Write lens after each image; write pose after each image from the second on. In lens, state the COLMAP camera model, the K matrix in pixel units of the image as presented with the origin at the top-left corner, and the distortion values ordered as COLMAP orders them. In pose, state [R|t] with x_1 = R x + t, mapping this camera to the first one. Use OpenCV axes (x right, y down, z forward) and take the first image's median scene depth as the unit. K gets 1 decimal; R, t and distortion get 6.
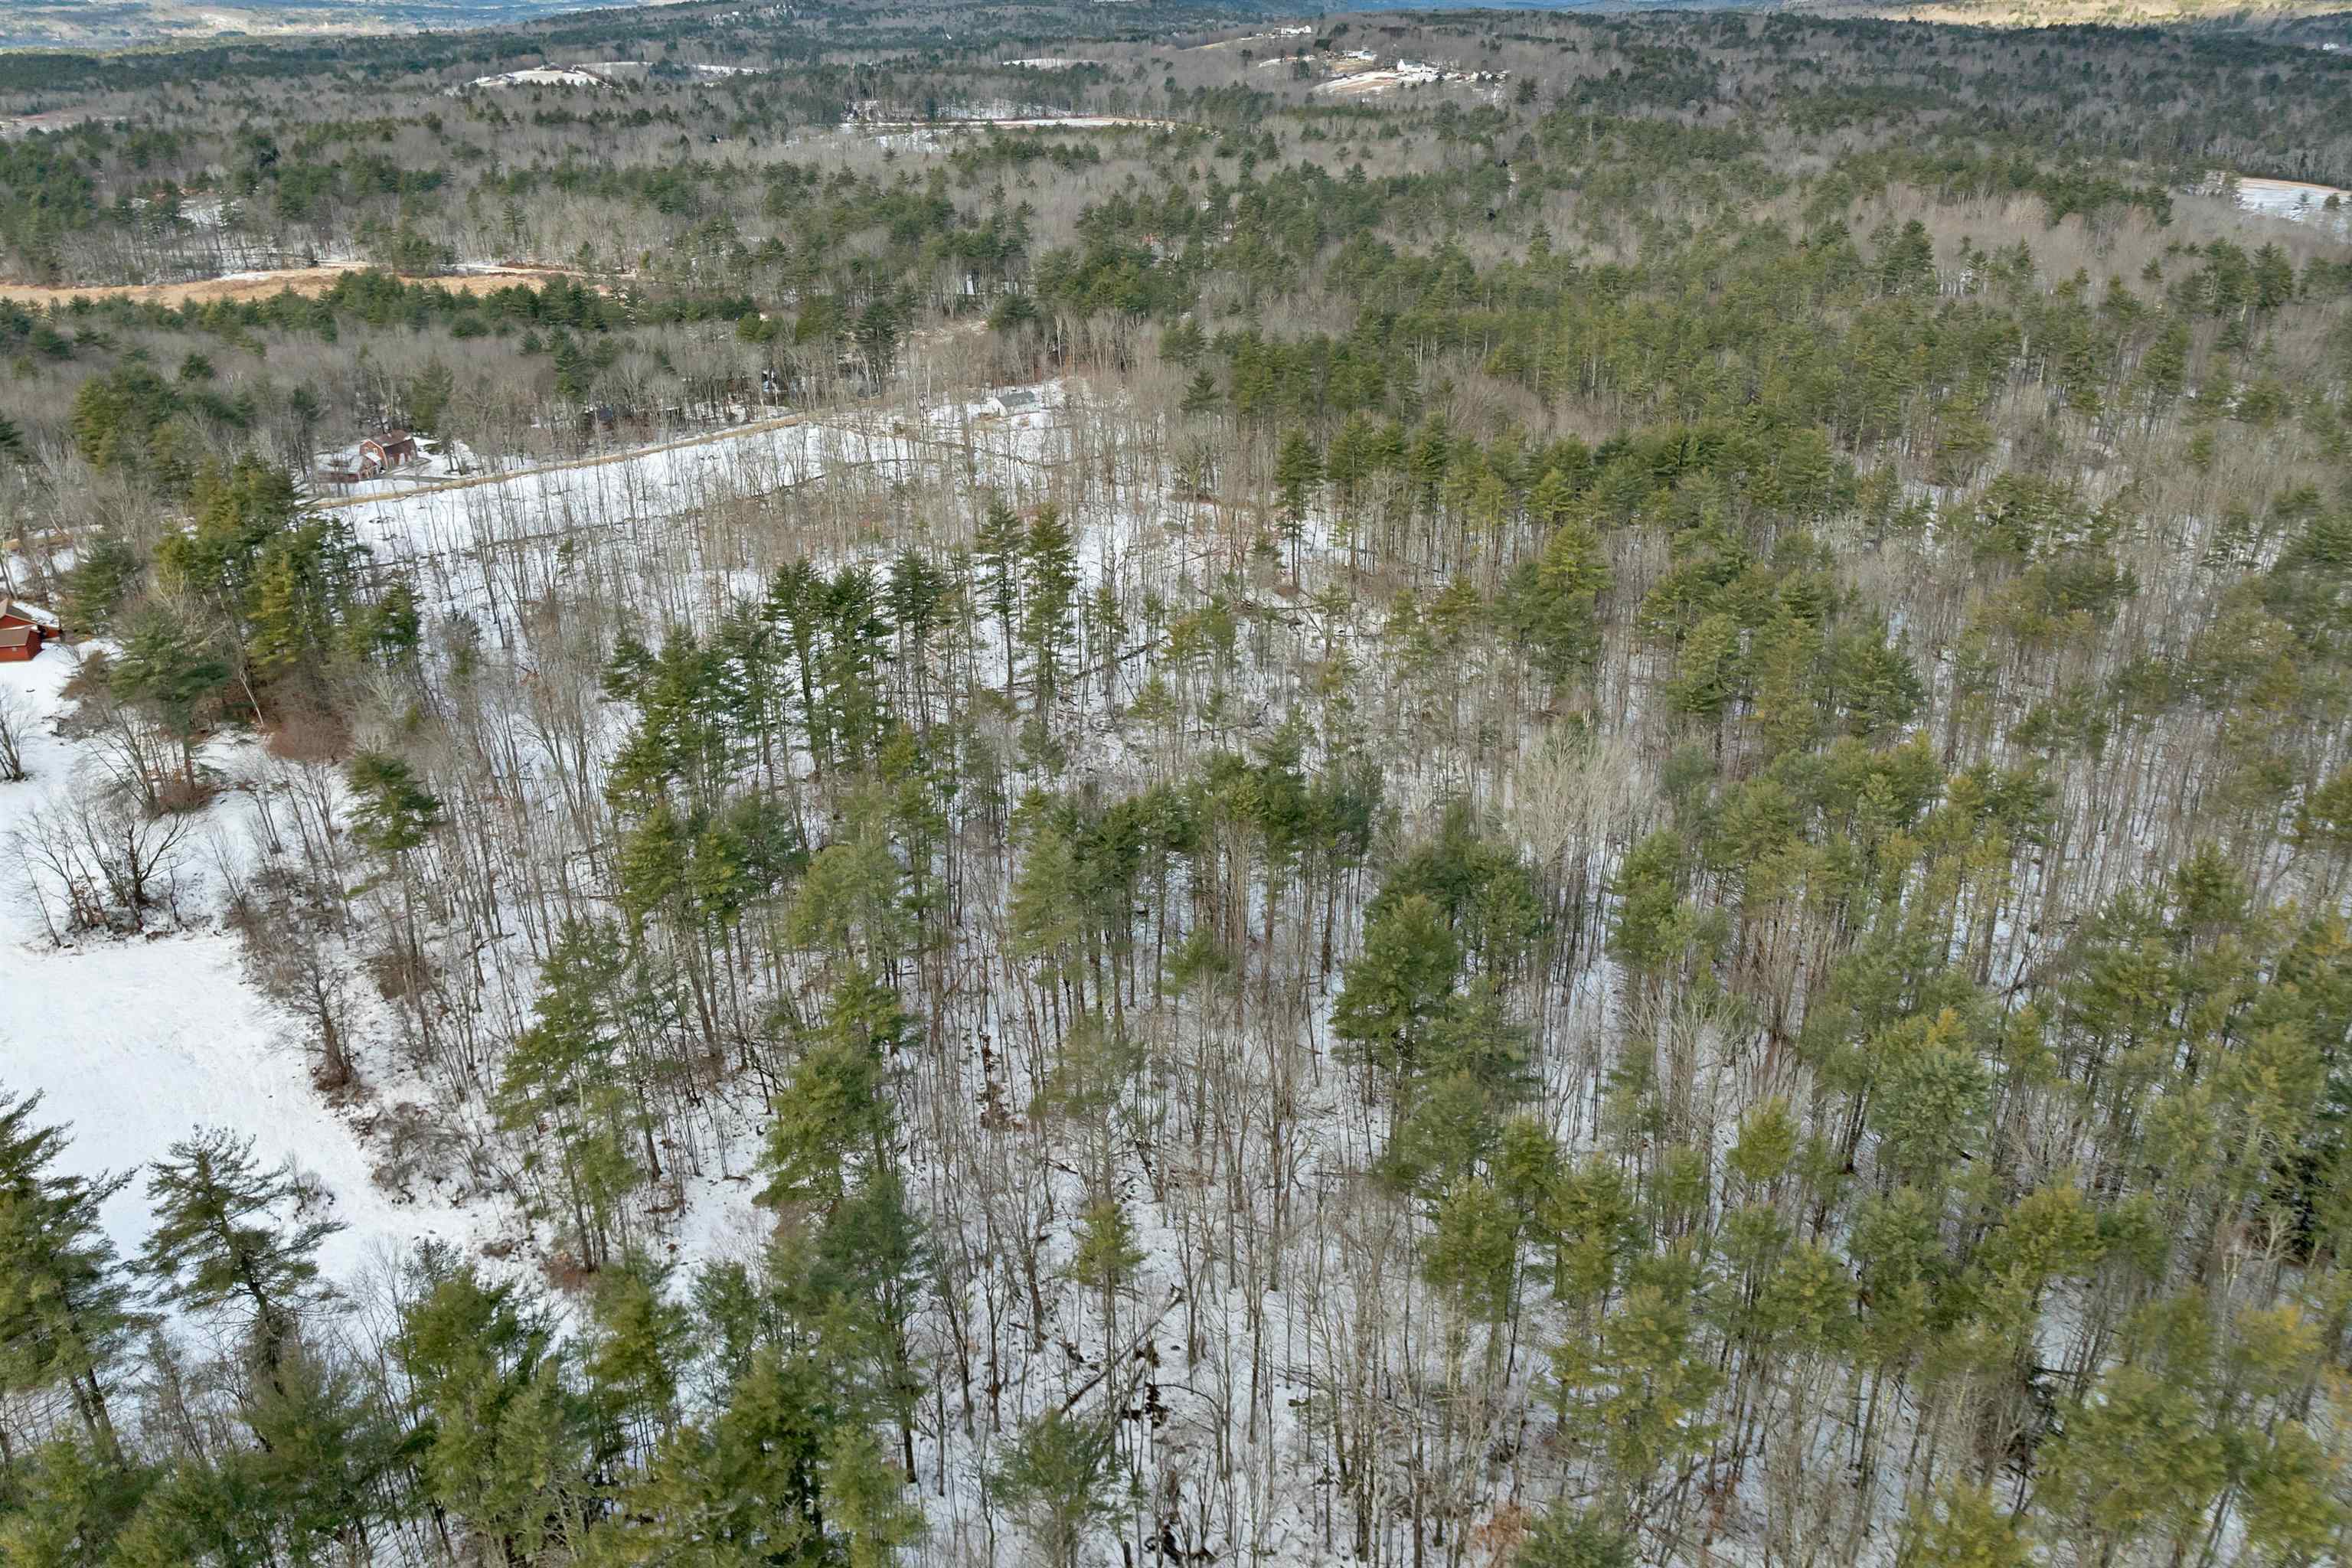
lens RADIAL K [[1682.9, 0, 1174.7], [0, 1682.9, 778.1], [0, 0, 1]] dist [-0.038678, 0.005983]
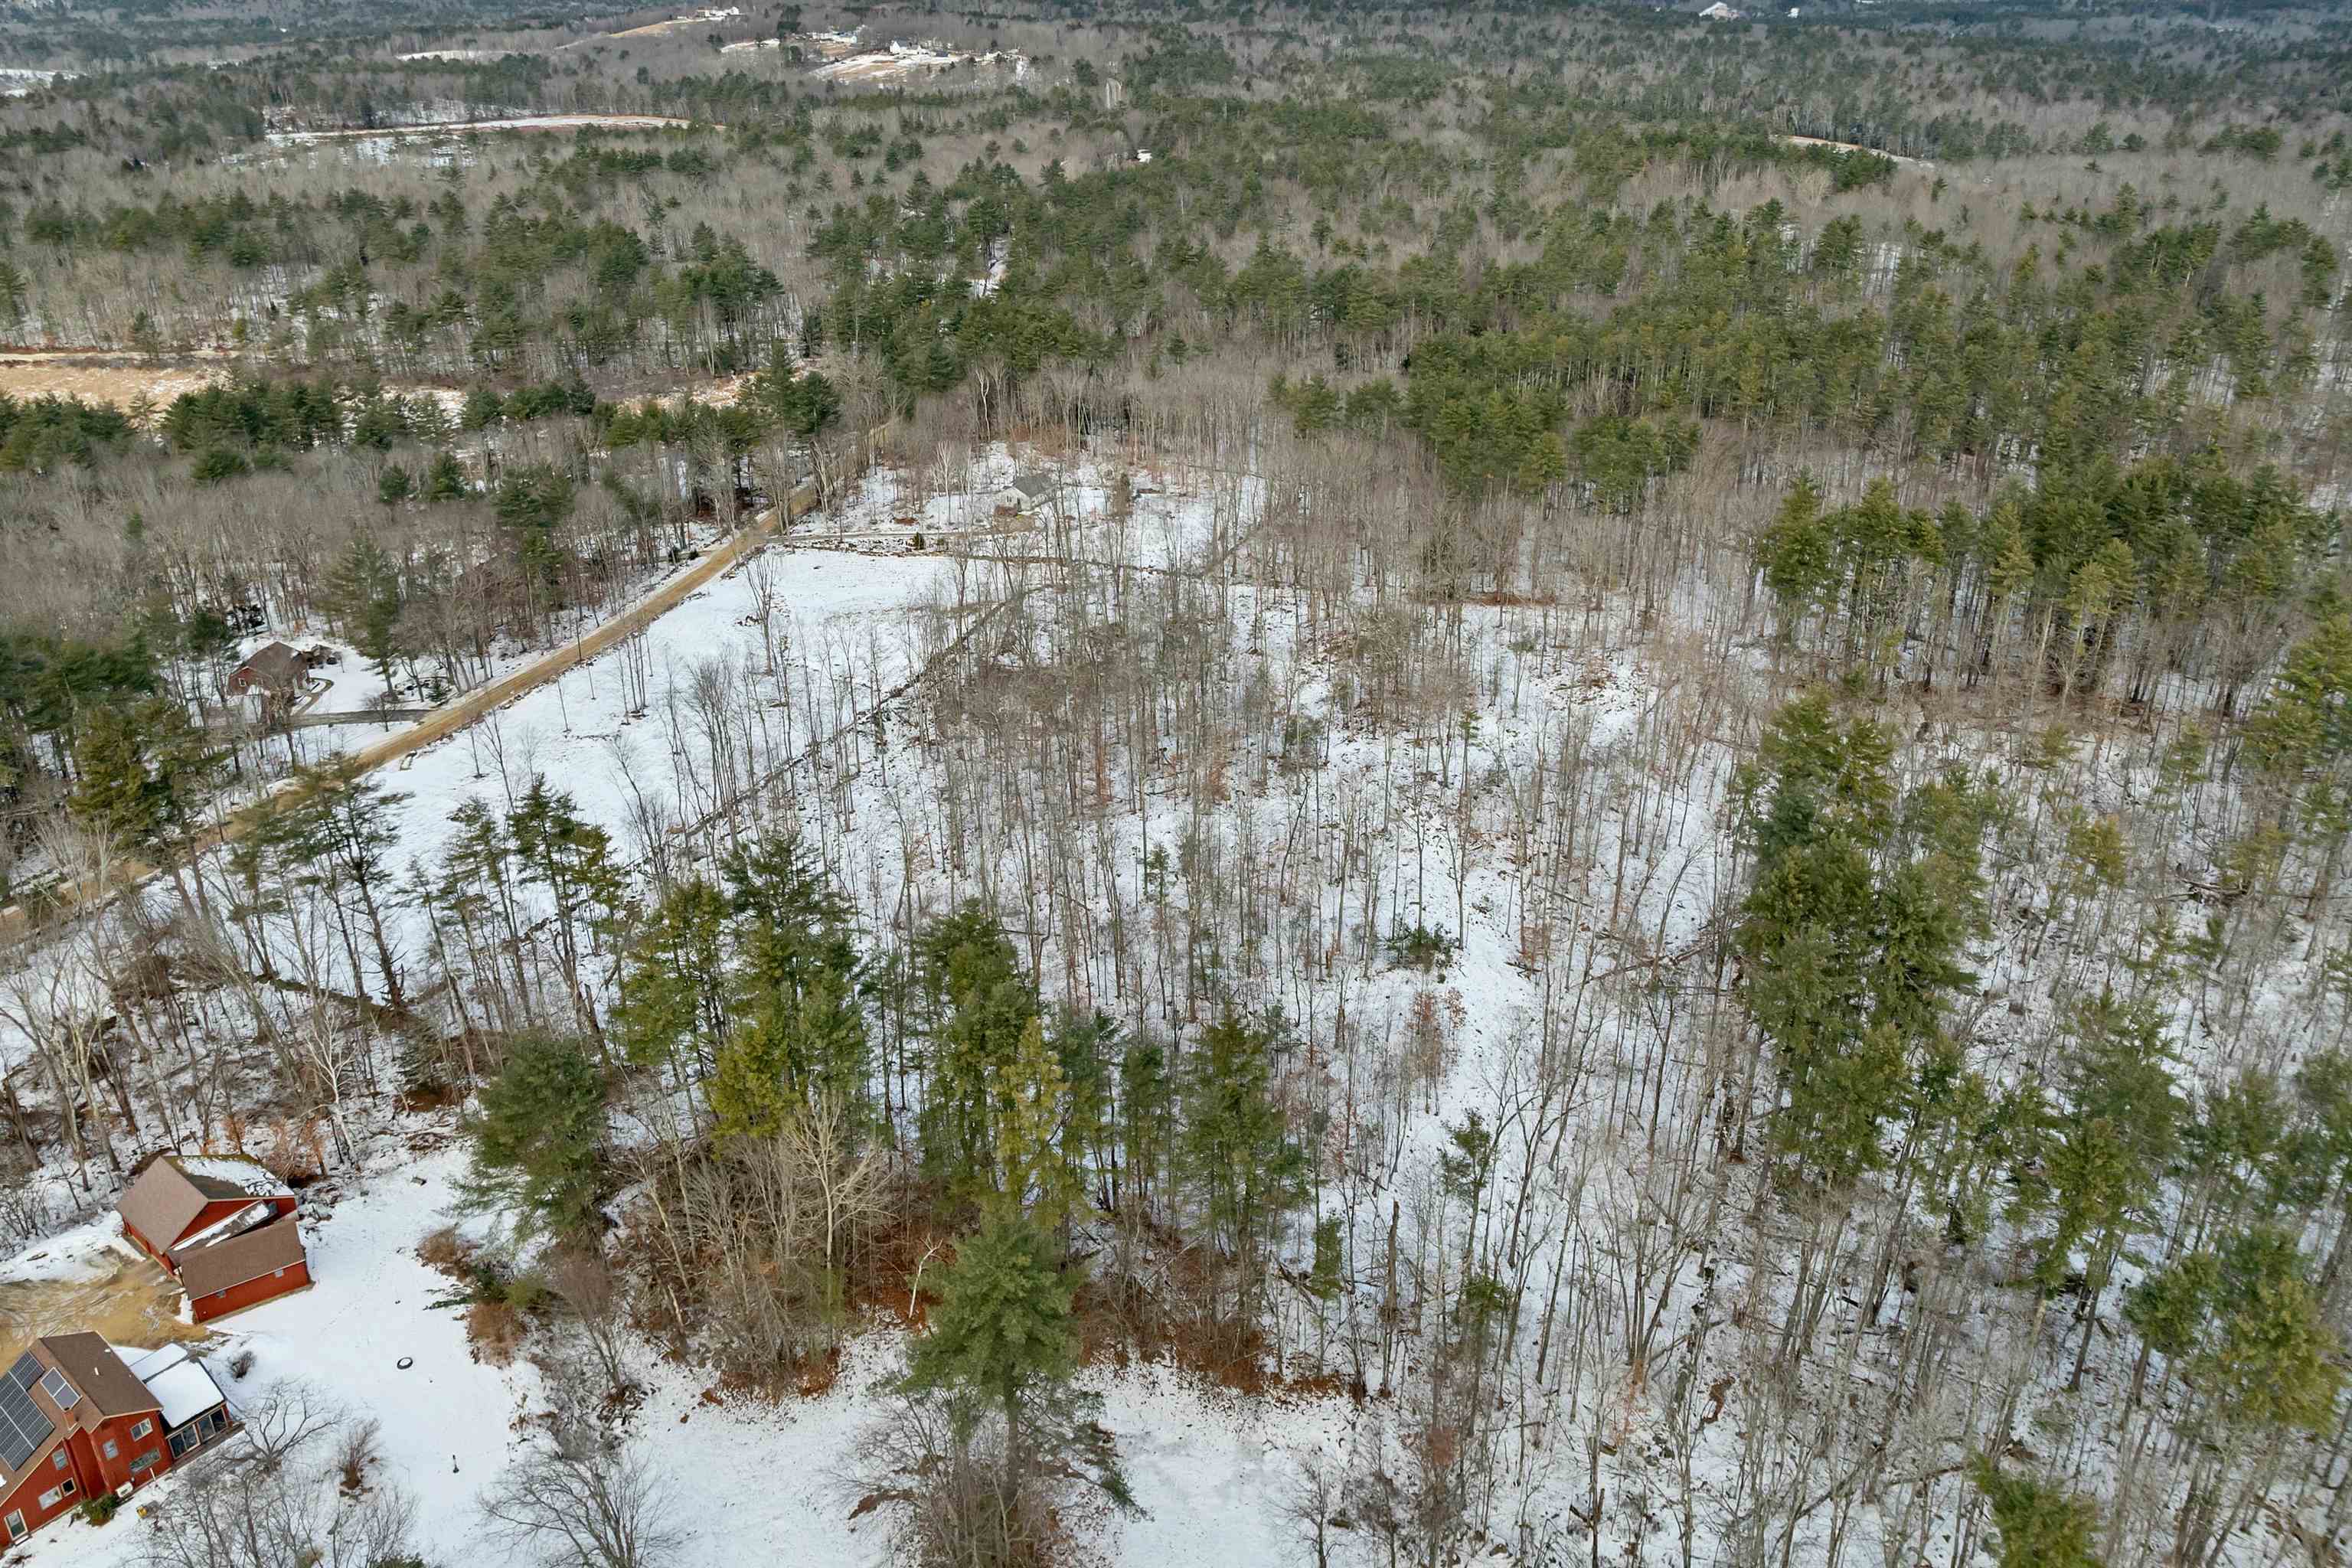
lens RADIAL K [[1684.1, 0, 1176.0], [0, 1684.1, 784.0], [0, 0, 1]] dist [-0.056882, 0.029628]
pose [[0.925355, -0.166469, 0.340596, -0.127952], [0.161154, 0.985945, 0.044055, -0.043510], [-0.343143, 0.014122, 0.939177, 0.092497]]
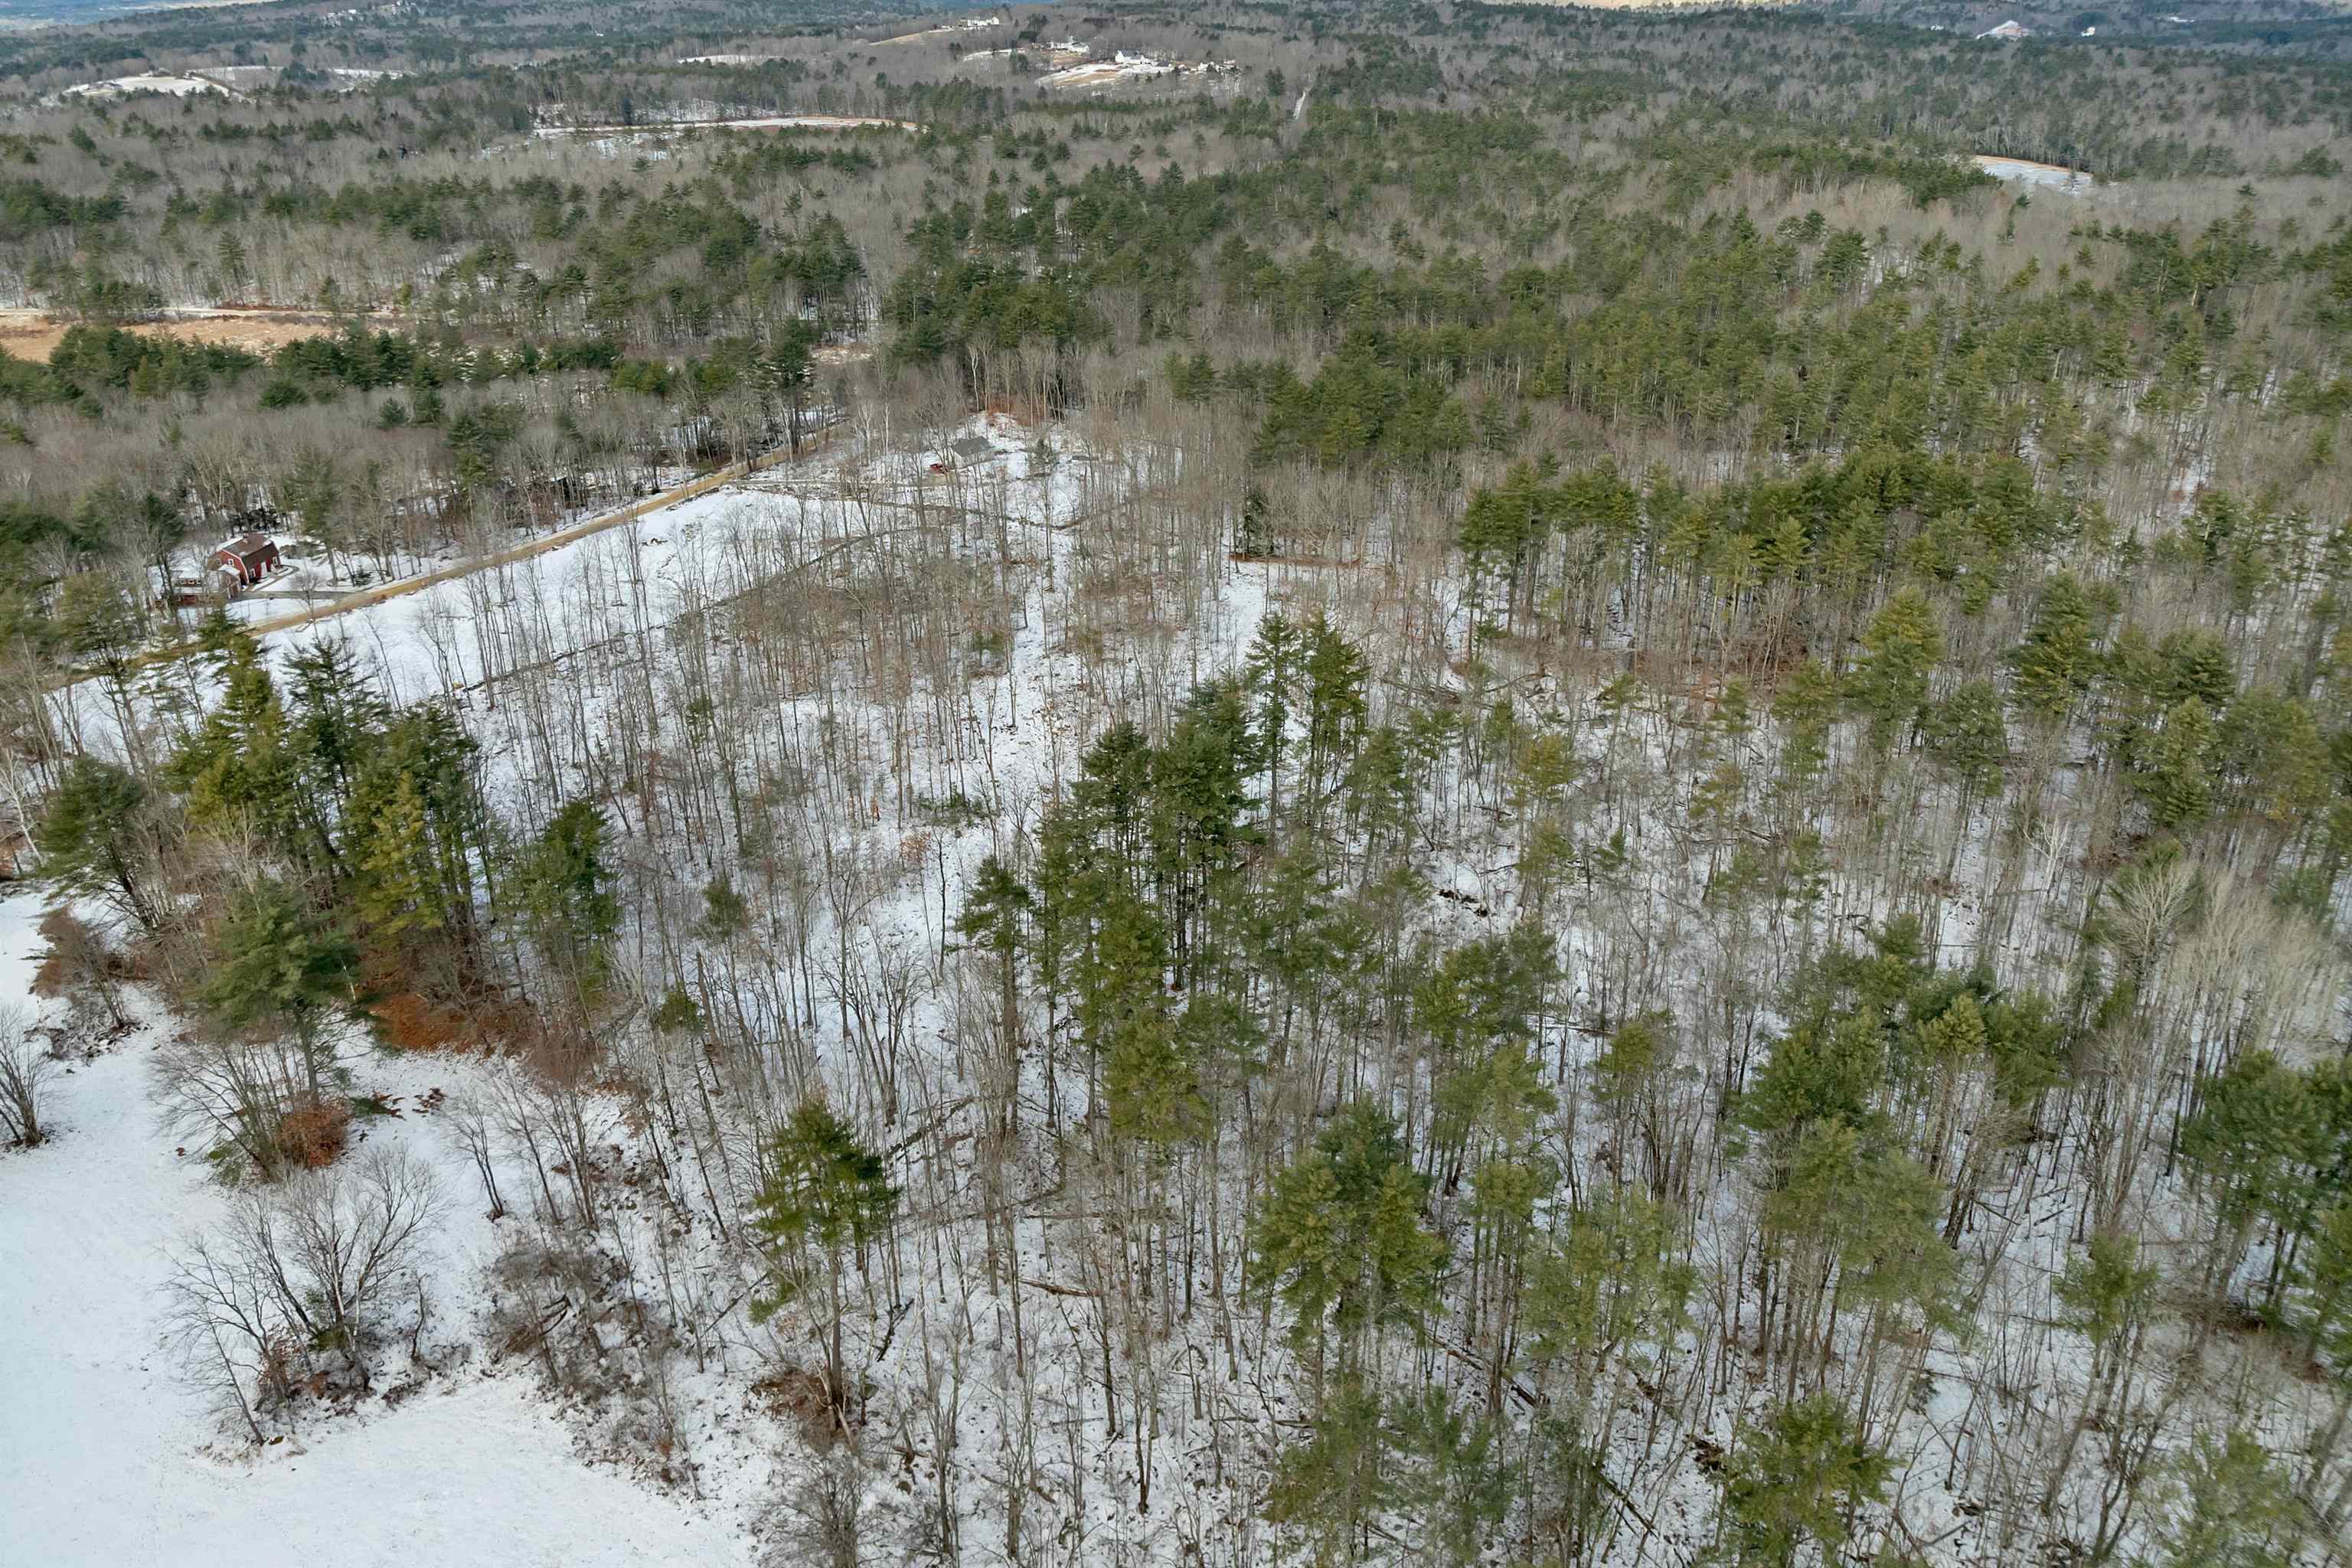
lens RADIAL K [[1684.1, 0, 1176.0], [0, 1684.1, 784.0], [0, 0, 1]] dist [-0.056882, 0.029628]
pose [[0.977597, -0.091555, 0.189529, -0.067577], [0.089960, 0.995800, 0.017019, -0.021730], [-0.190291, 0.000412, 0.981728, 0.047044]]
